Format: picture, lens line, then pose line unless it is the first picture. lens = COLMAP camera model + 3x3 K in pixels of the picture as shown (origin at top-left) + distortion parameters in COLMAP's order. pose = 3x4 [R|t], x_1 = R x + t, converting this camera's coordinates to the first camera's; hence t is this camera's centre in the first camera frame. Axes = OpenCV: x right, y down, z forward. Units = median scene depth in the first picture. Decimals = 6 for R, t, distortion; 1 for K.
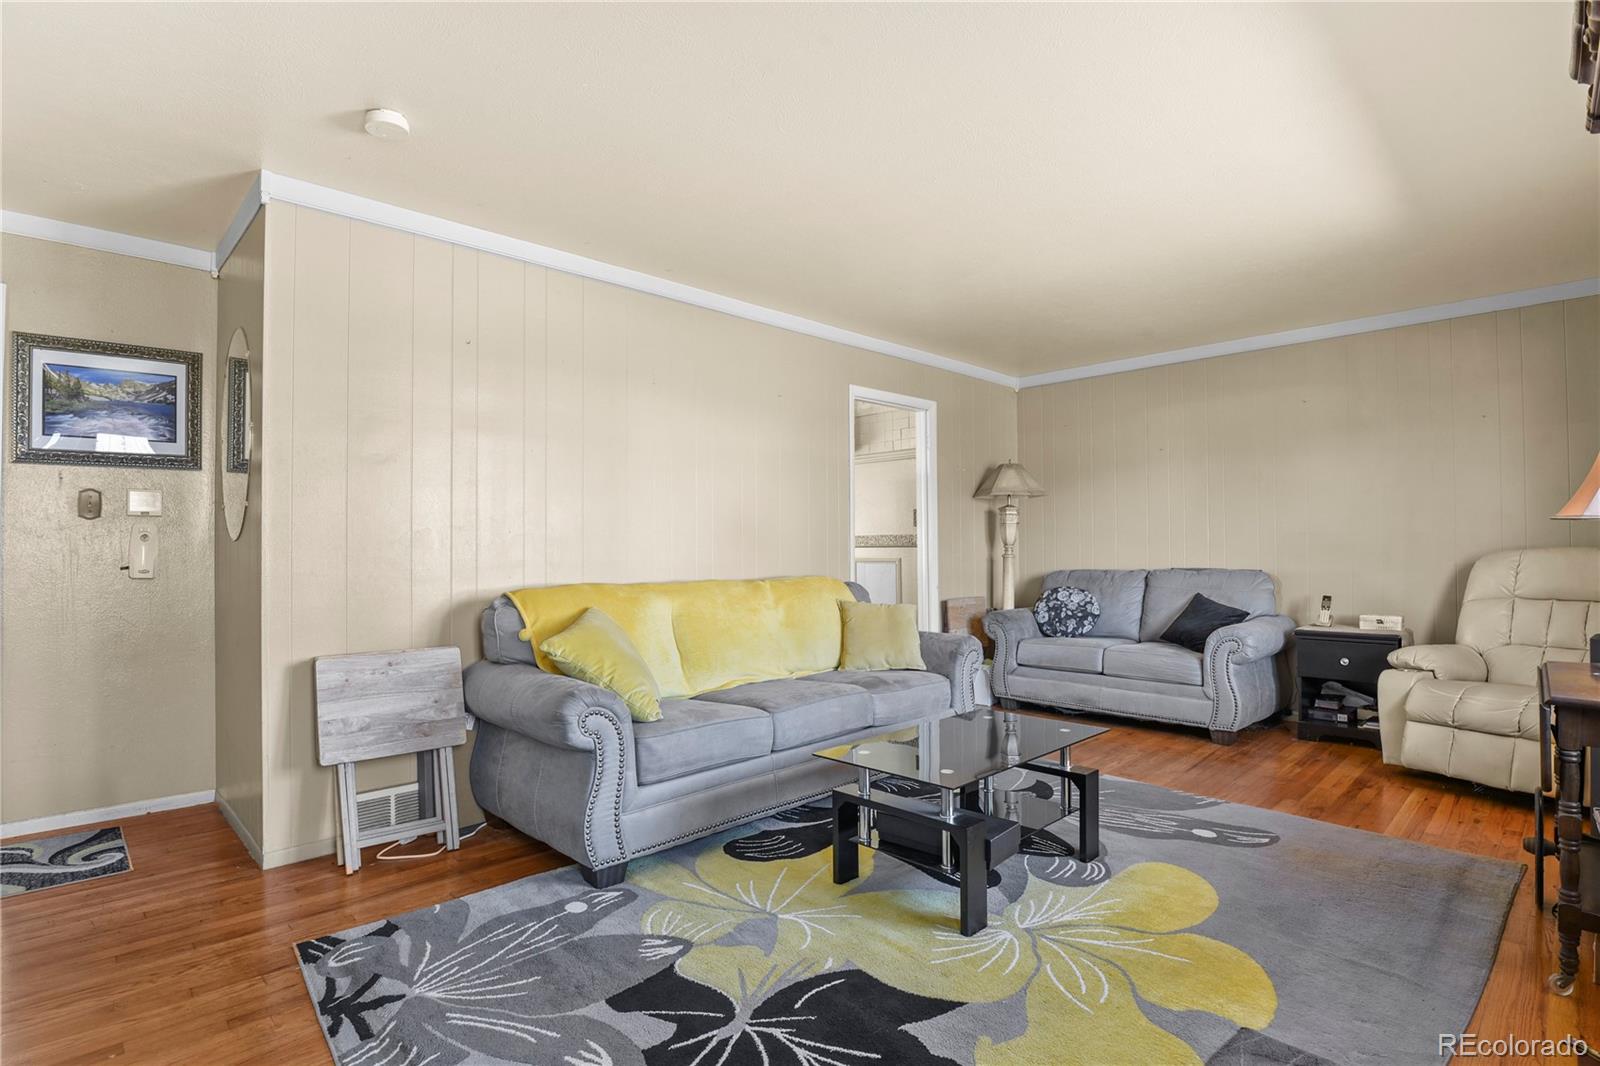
lens RADIAL K [[794.2, 0, 812.4], [0, 794.2, 535.1], [0, 0, 1]] dist [-0.005119, -0.000356]
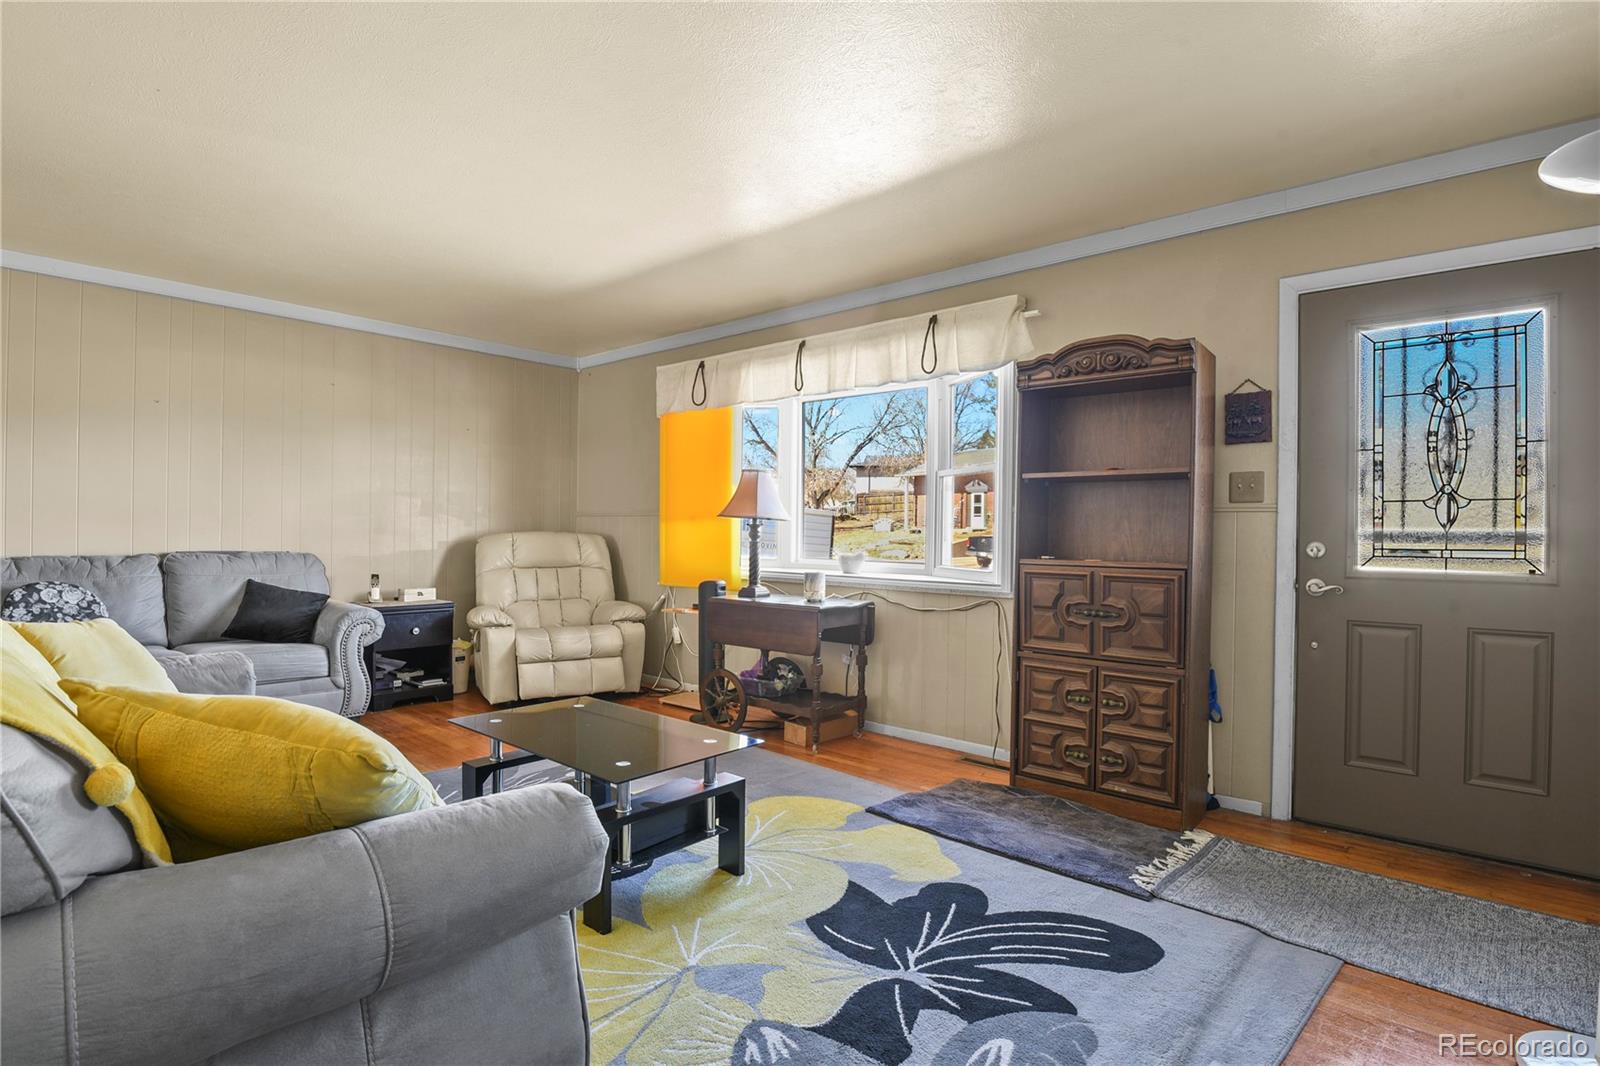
lens RADIAL K [[794.2, 0, 813.0], [0, 794.2, 543.4], [0, 0, 1]] dist [-0.005119, -0.000356]
pose [[-0.080278, -0.003881, 0.996765, -0.590688], [-0.028139, 0.999603, 0.001626, 0.021359], [-0.996375, -0.027918, -0.080355, 0.636966]]
